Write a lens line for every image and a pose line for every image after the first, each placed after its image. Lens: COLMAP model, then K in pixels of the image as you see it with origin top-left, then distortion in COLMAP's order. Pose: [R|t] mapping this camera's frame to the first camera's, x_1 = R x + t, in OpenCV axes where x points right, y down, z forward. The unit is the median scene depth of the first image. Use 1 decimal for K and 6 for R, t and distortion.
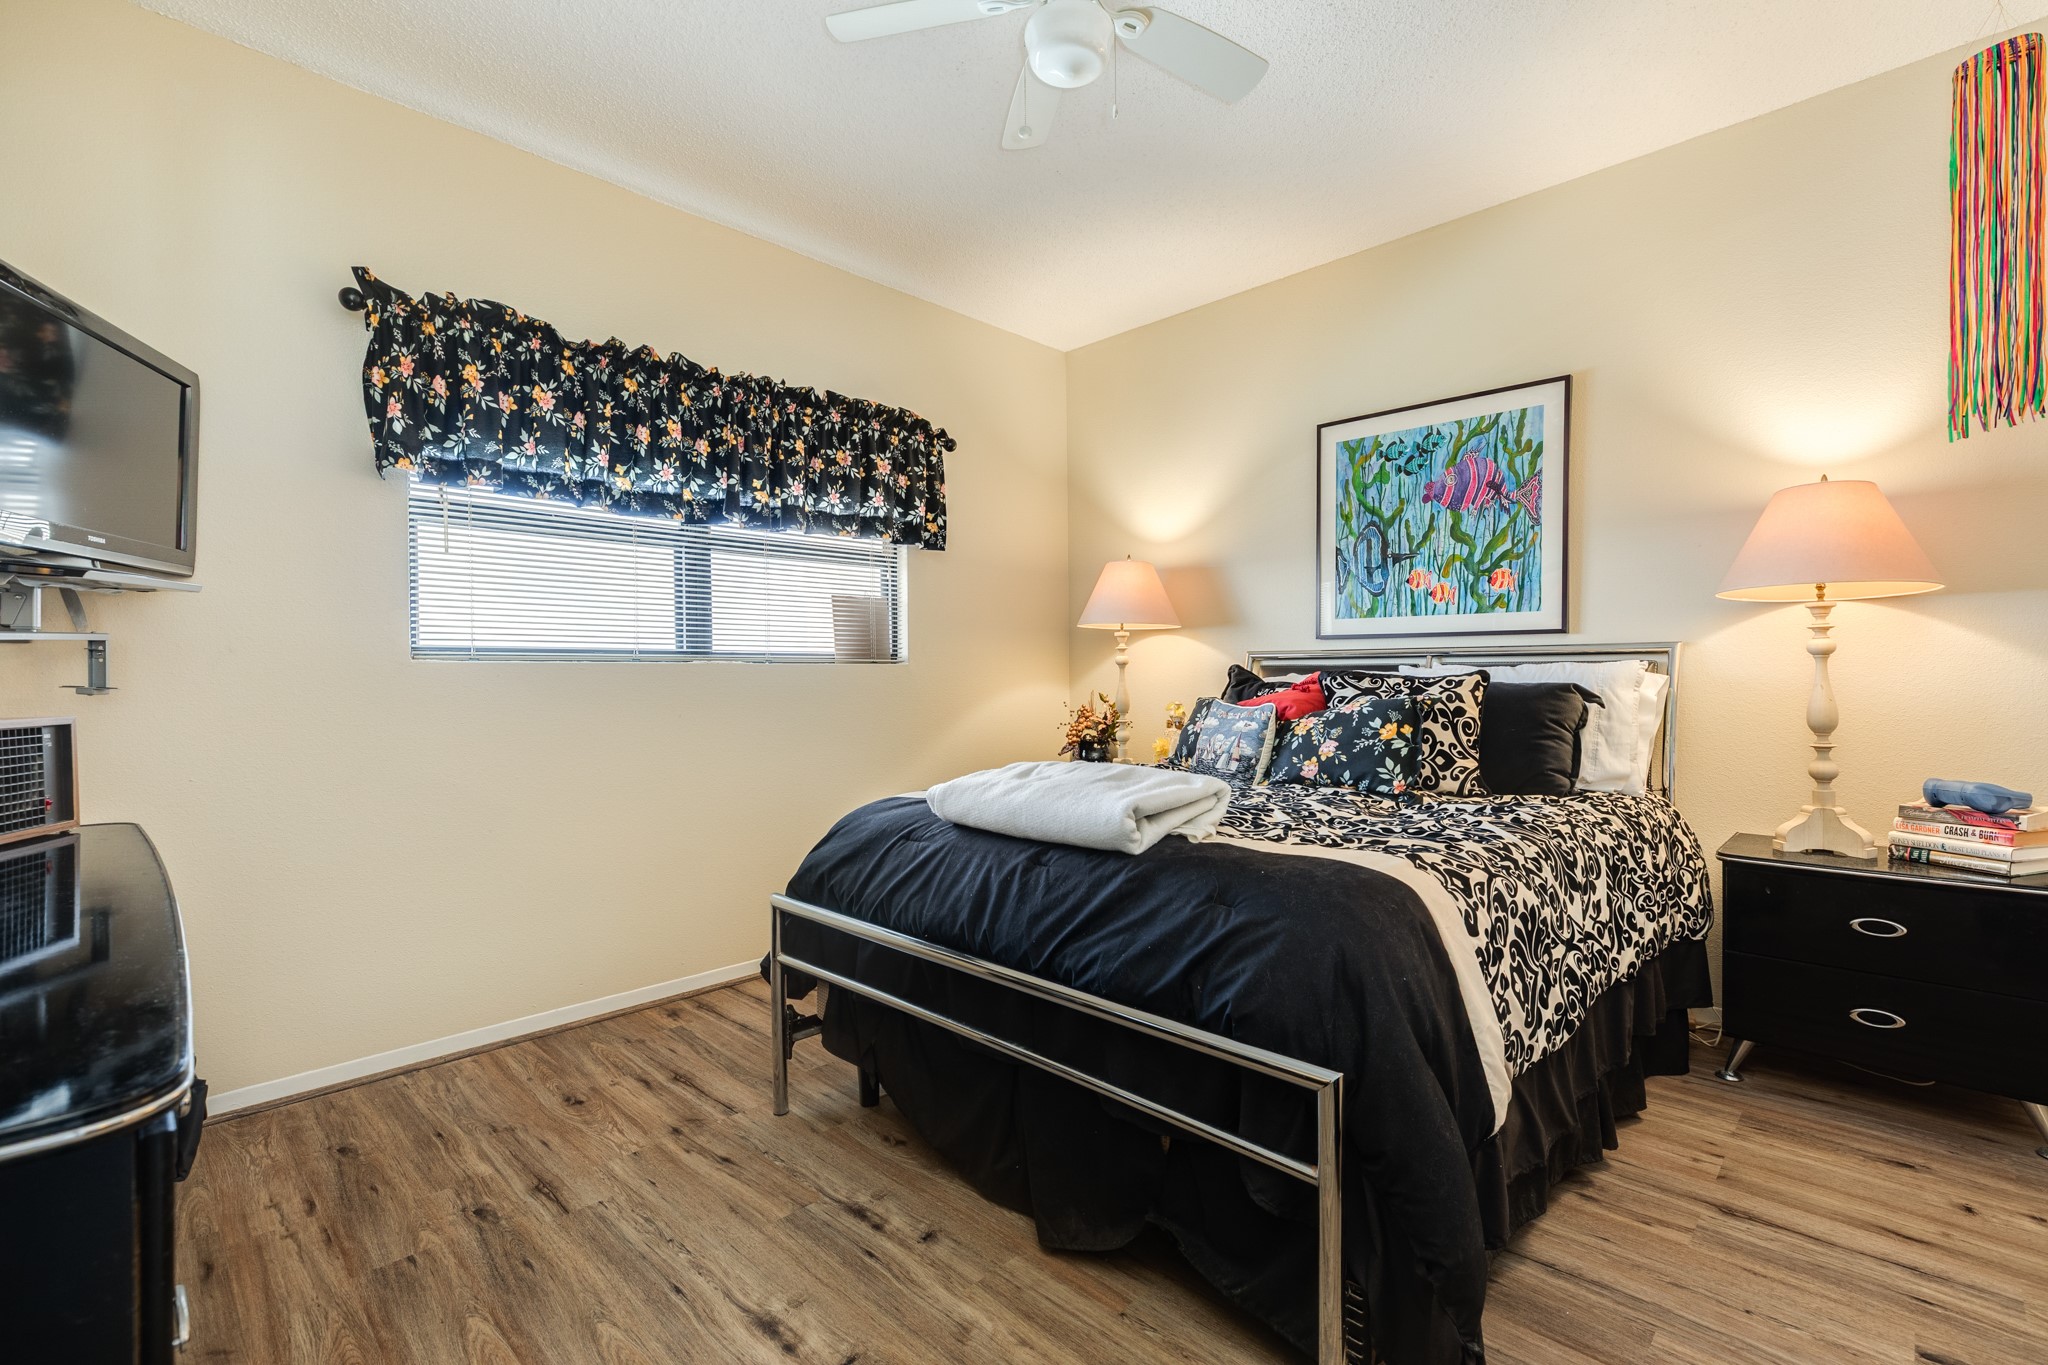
lens RADIAL K [[939.3, 0, 1044.8], [0, 939.3, 683.8], [0, 0, 1]] dist [0.001426, -0.000321]
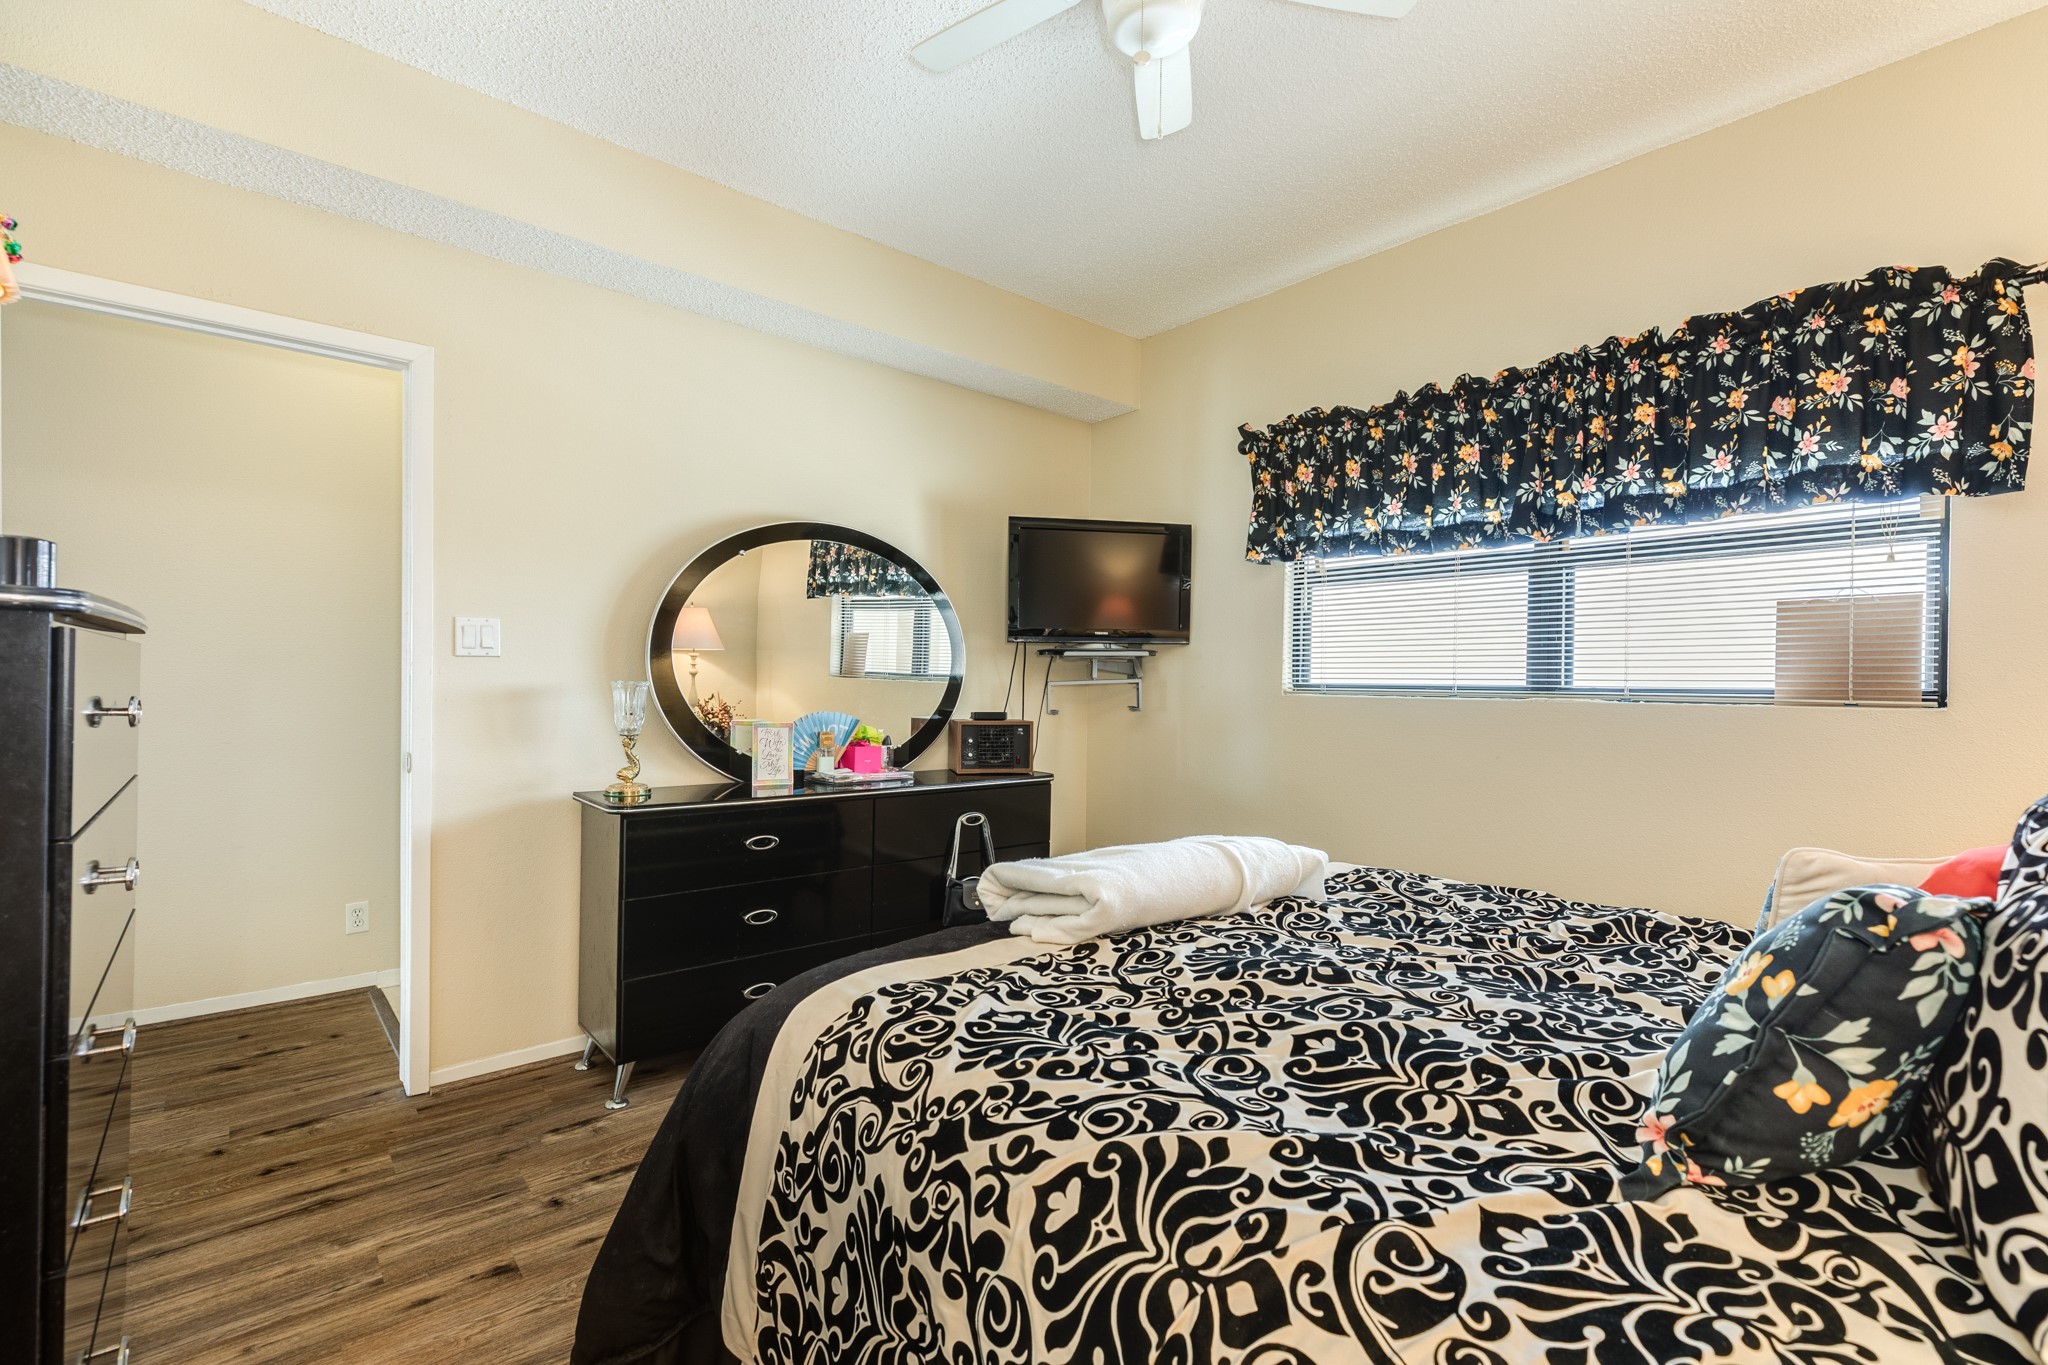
lens RADIAL K [[909.0, 0, 1022.4], [0, 909.0, 688.4], [0, 0, 1]] dist [0.005354, -0.000473]
pose [[-0.106460, -0.004754, -0.994306, 0.524615], [-0.039476, 0.999220, -0.000551, -0.014054], [0.993533, 0.039193, -0.106564, 0.608622]]
